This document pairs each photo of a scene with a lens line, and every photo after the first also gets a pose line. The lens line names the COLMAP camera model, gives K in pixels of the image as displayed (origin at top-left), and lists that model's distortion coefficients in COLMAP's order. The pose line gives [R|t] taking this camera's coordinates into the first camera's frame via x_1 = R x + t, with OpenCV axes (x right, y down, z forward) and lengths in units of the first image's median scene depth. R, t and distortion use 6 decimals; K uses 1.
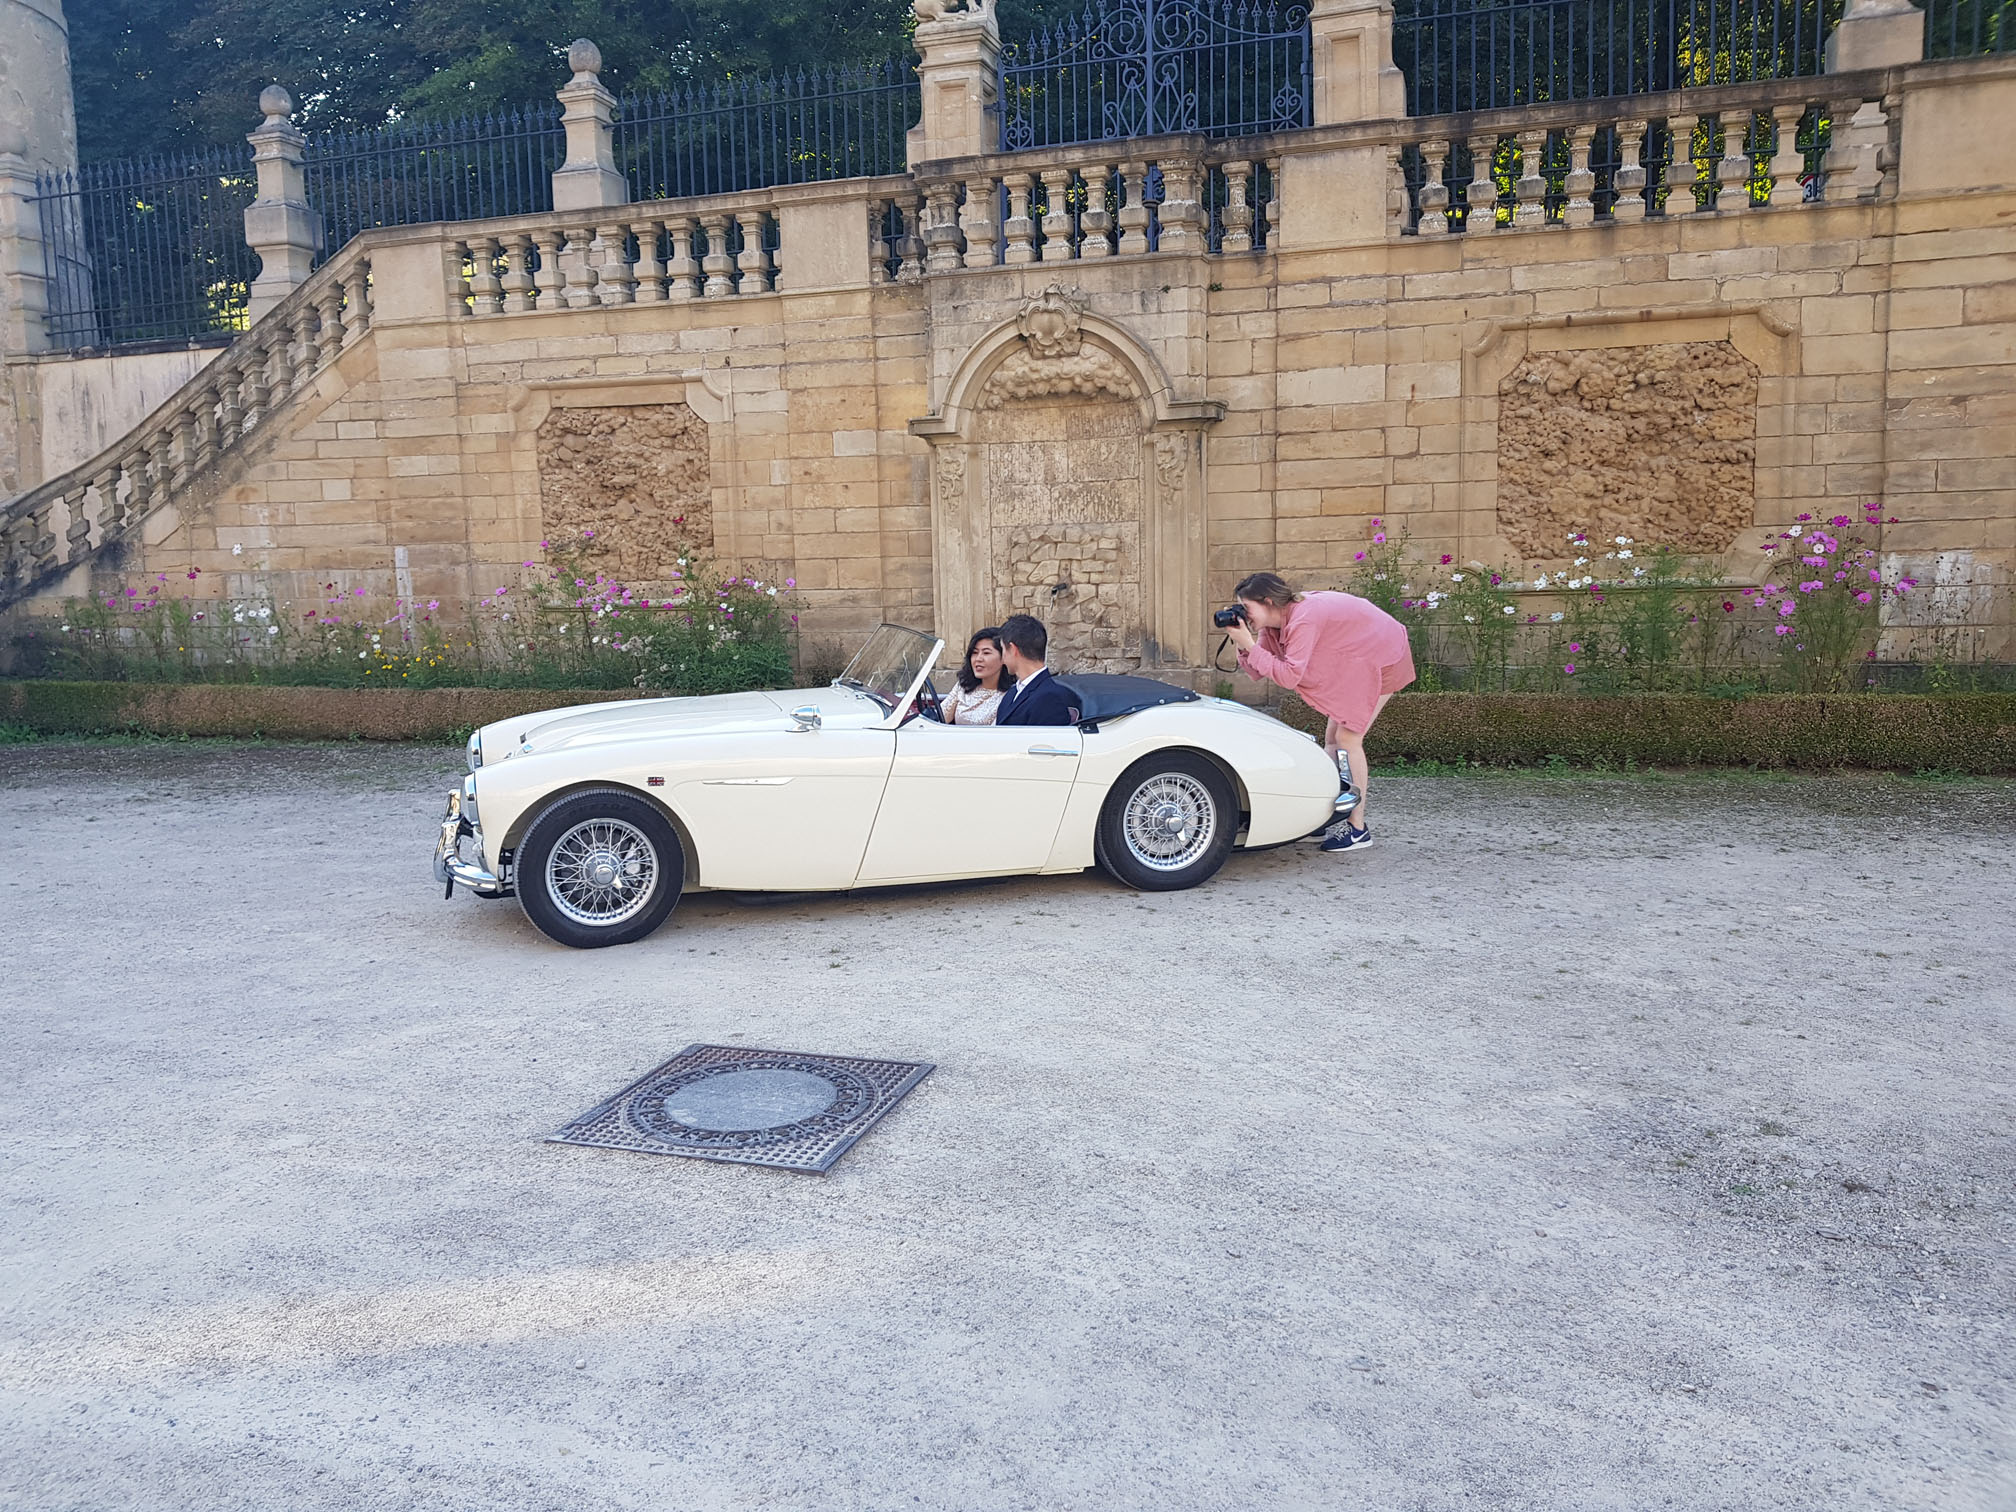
lens RADIAL K [[1612.0, 0, 1007.8], [0, 1612.0, 799.7], [0, 0, 1]] dist [0.114522, -0.236450]
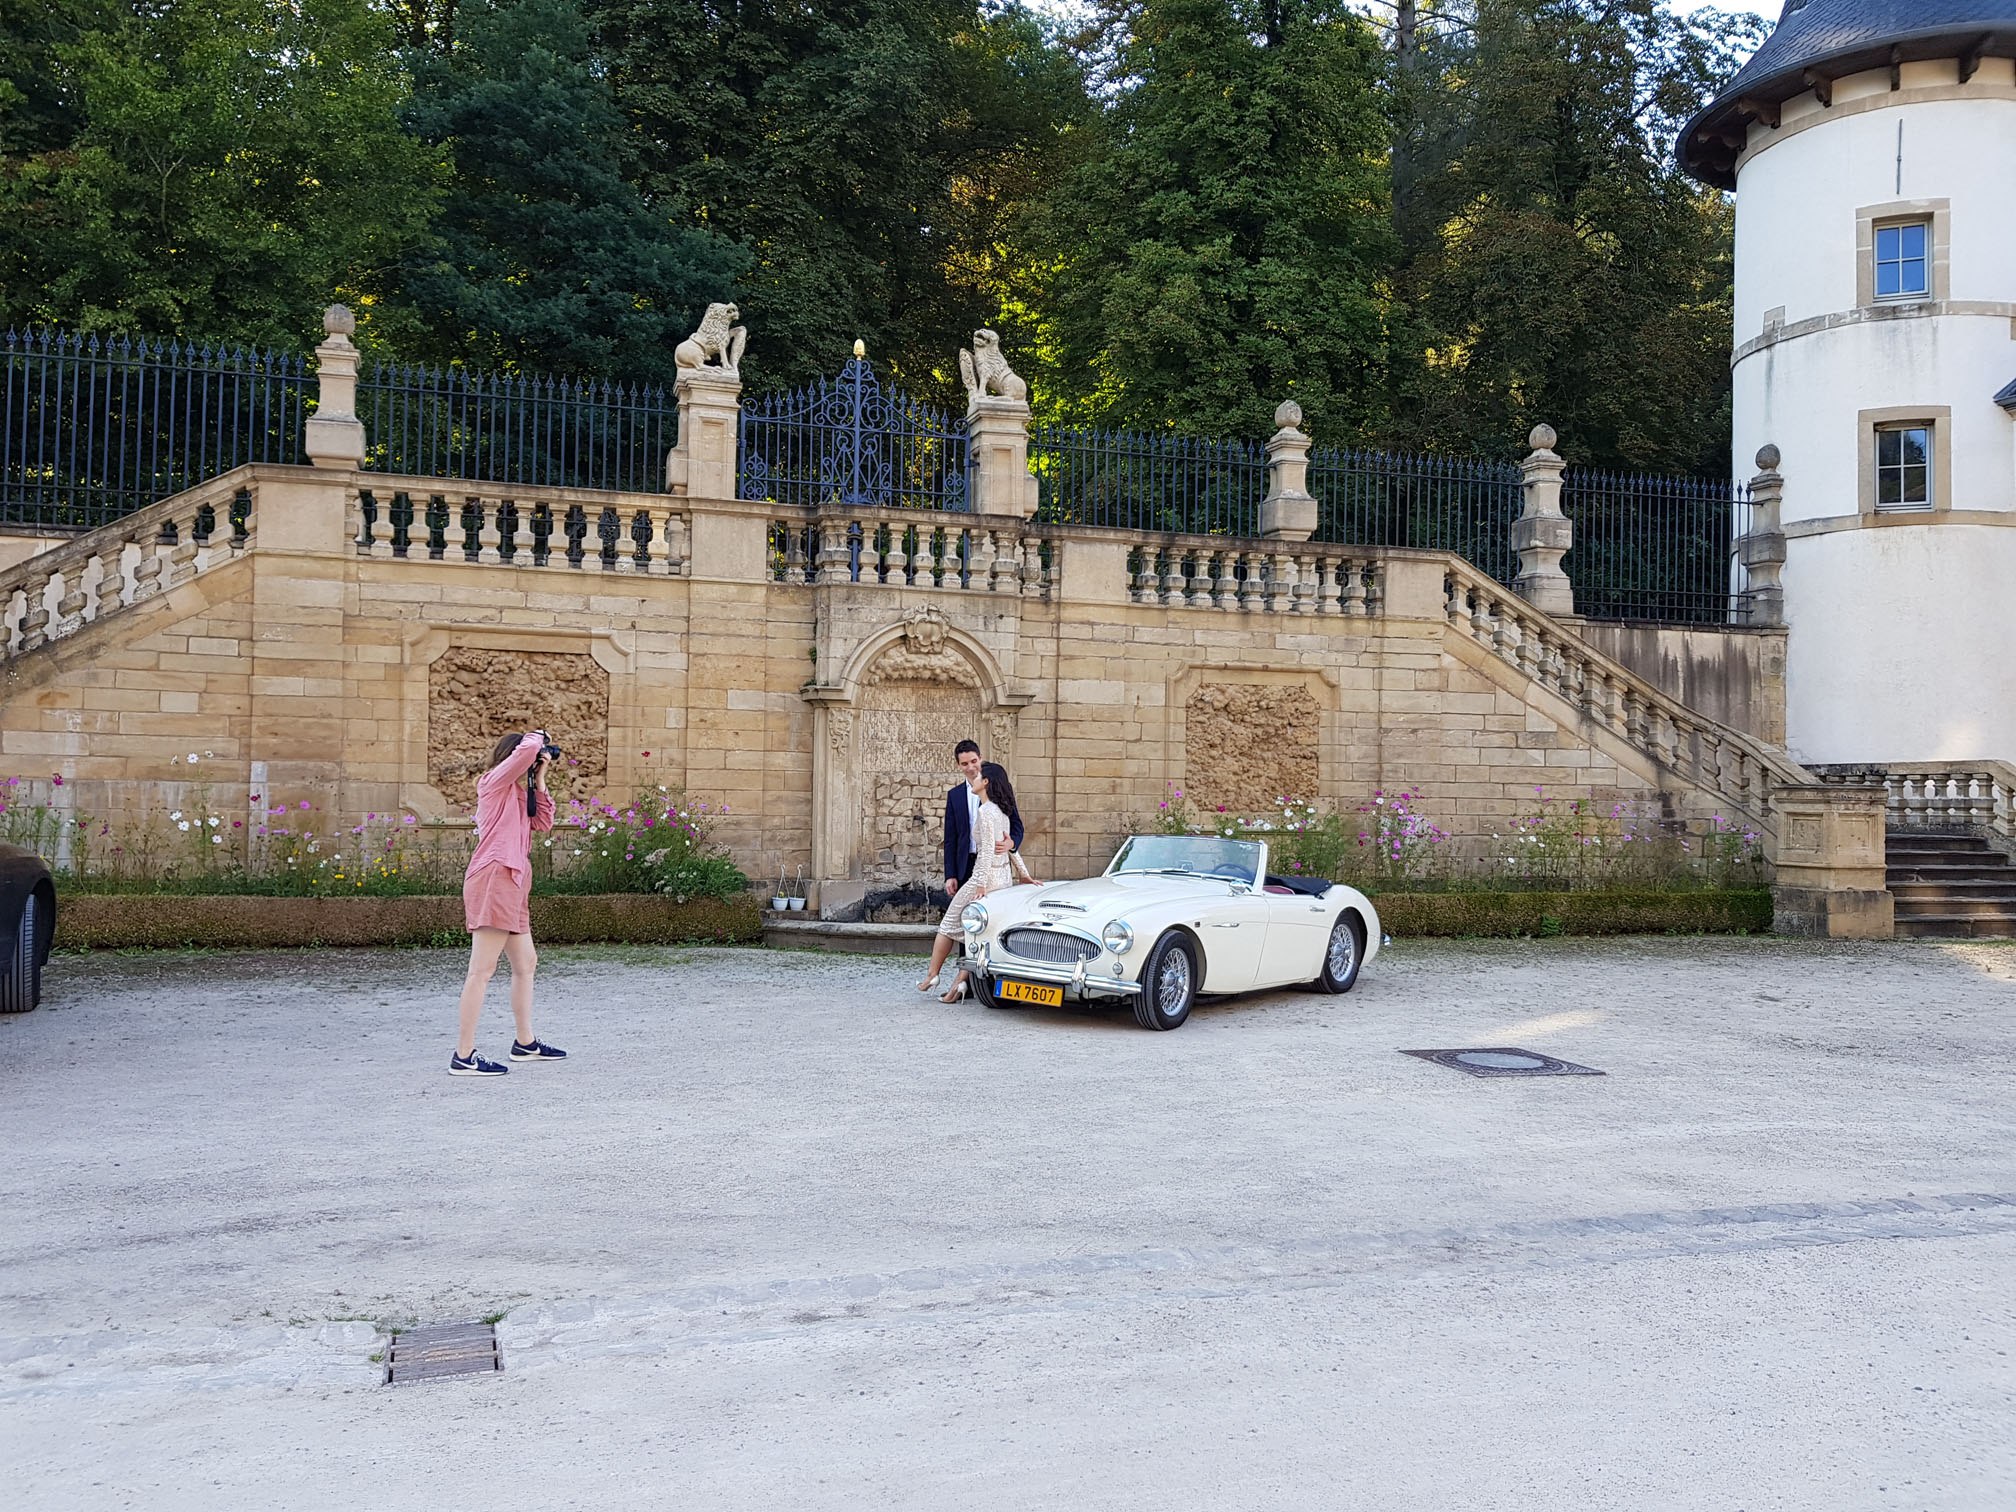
lens RADIAL K [[1612.0, 0, 1007.8], [0, 1612.0, 799.7], [0, 0, 1]] dist [0.114522, -0.236450]
pose [[0.793250, 0.036594, 0.607795, -0.719955], [0.053497, 0.990144, -0.129434, 0.029940], [-0.606541, 0.135189, 0.783474, -0.094371]]
